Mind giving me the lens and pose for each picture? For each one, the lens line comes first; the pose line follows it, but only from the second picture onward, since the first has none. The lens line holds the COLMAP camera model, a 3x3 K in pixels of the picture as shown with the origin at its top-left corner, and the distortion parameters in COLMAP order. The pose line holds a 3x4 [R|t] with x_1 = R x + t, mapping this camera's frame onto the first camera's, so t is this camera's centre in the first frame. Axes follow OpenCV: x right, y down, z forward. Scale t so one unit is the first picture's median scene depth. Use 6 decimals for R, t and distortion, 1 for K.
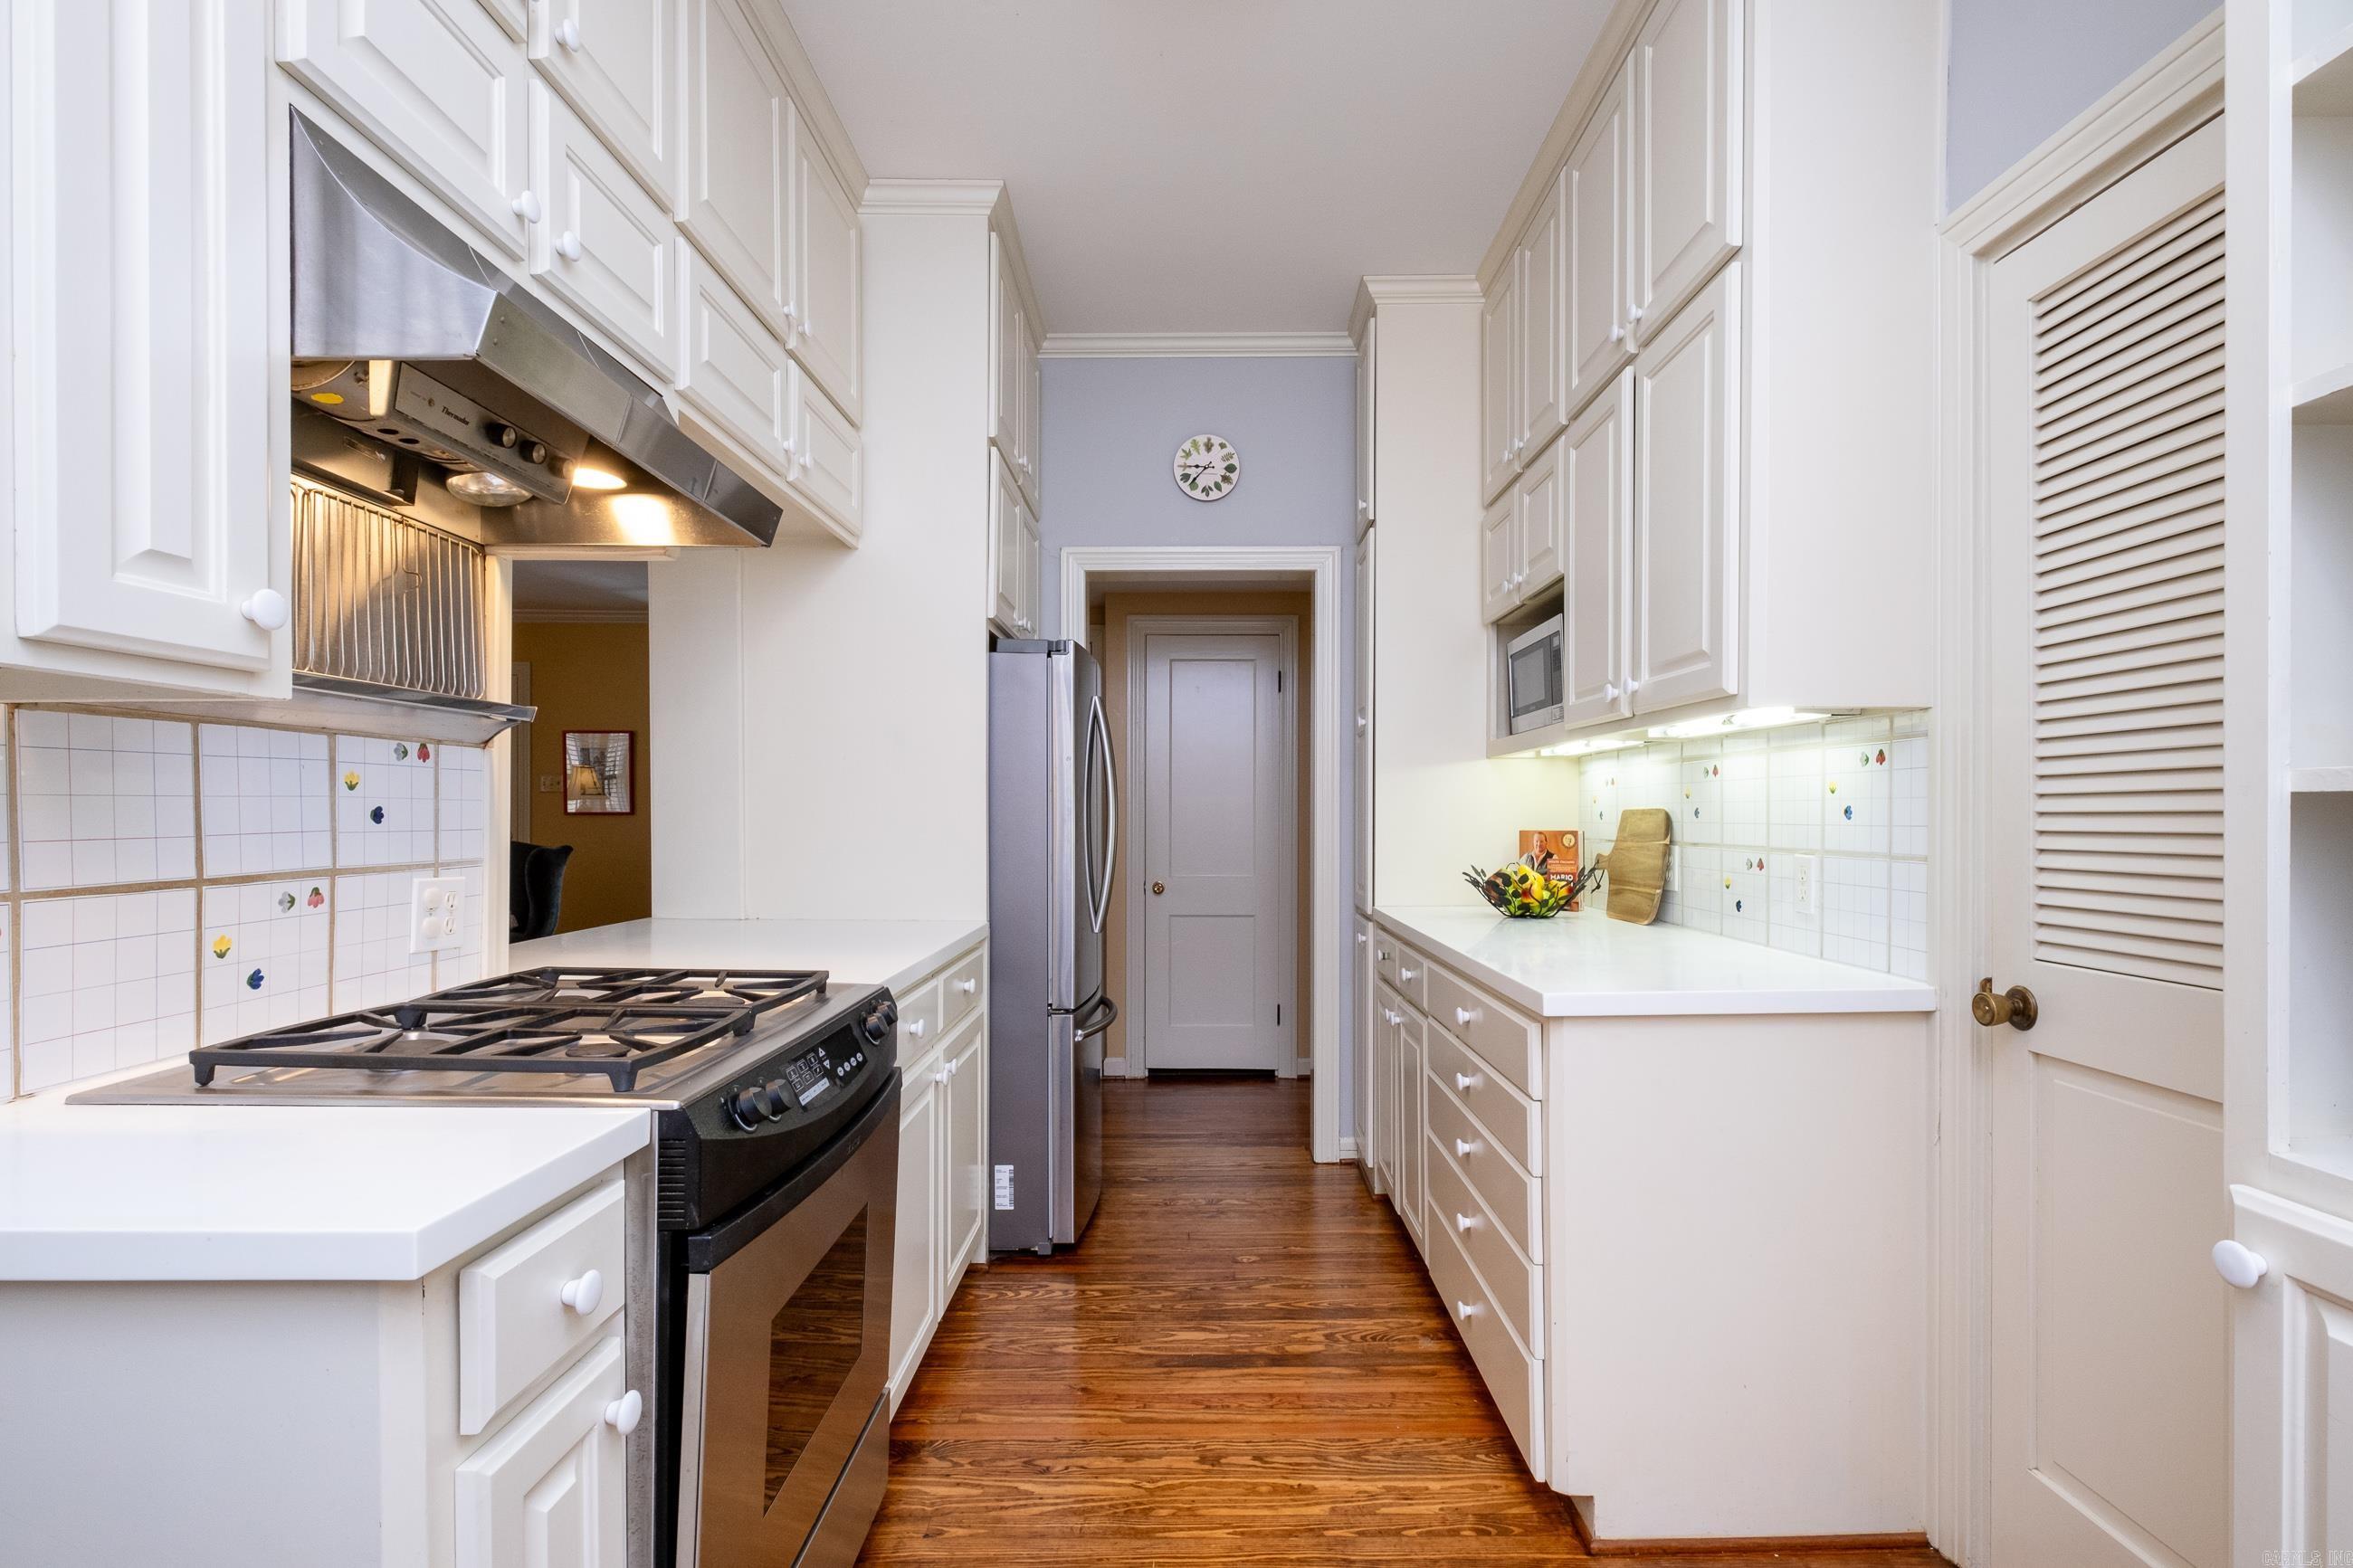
lens RADIAL K [[1102.2, 0, 1186.8], [0, 1102.2, 820.5], [0, 0, 1]] dist [-0.014449, 0.003824]
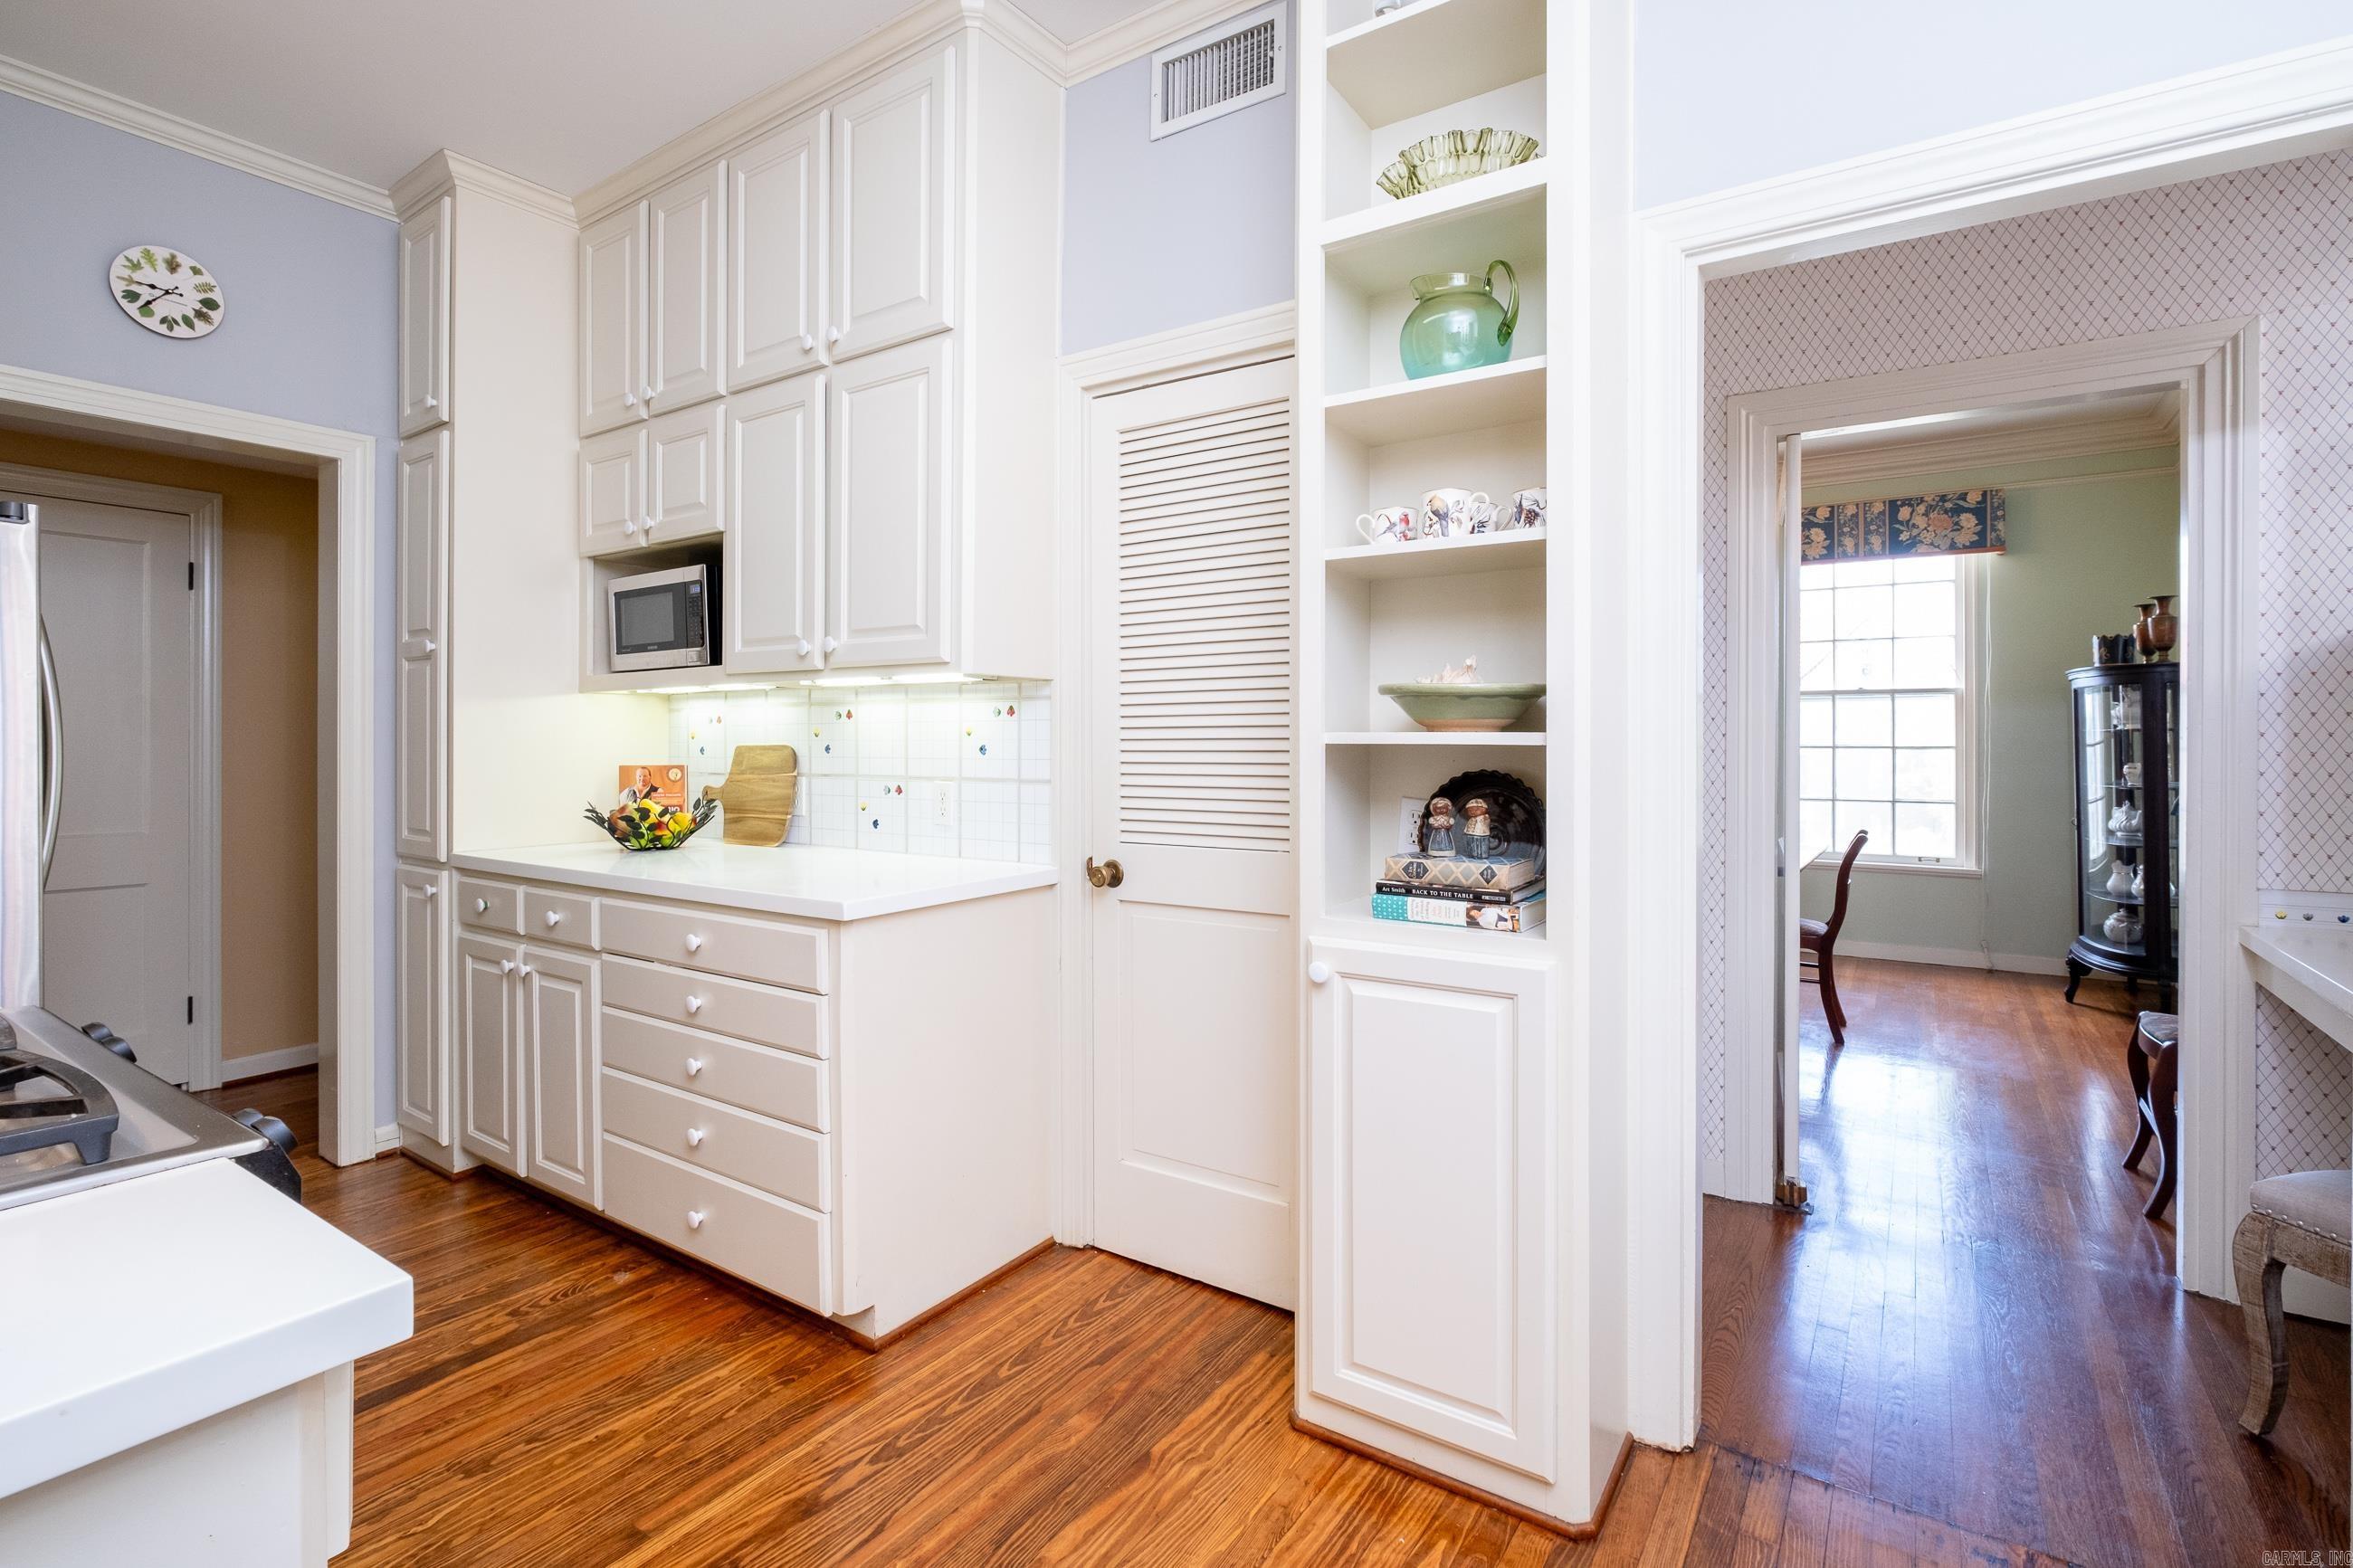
lens RADIAL K [[1102.2, 0, 1168.3], [0, 1102.2, 745.9], [0, 0, 1]] dist [-0.014449, 0.003824]
pose [[0.564575, -0.001055, 0.825381, -0.329565], [0.004596, 0.999988, -0.001866, -0.006735], [-0.825369, 0.004847, 0.564573, 0.017718]]
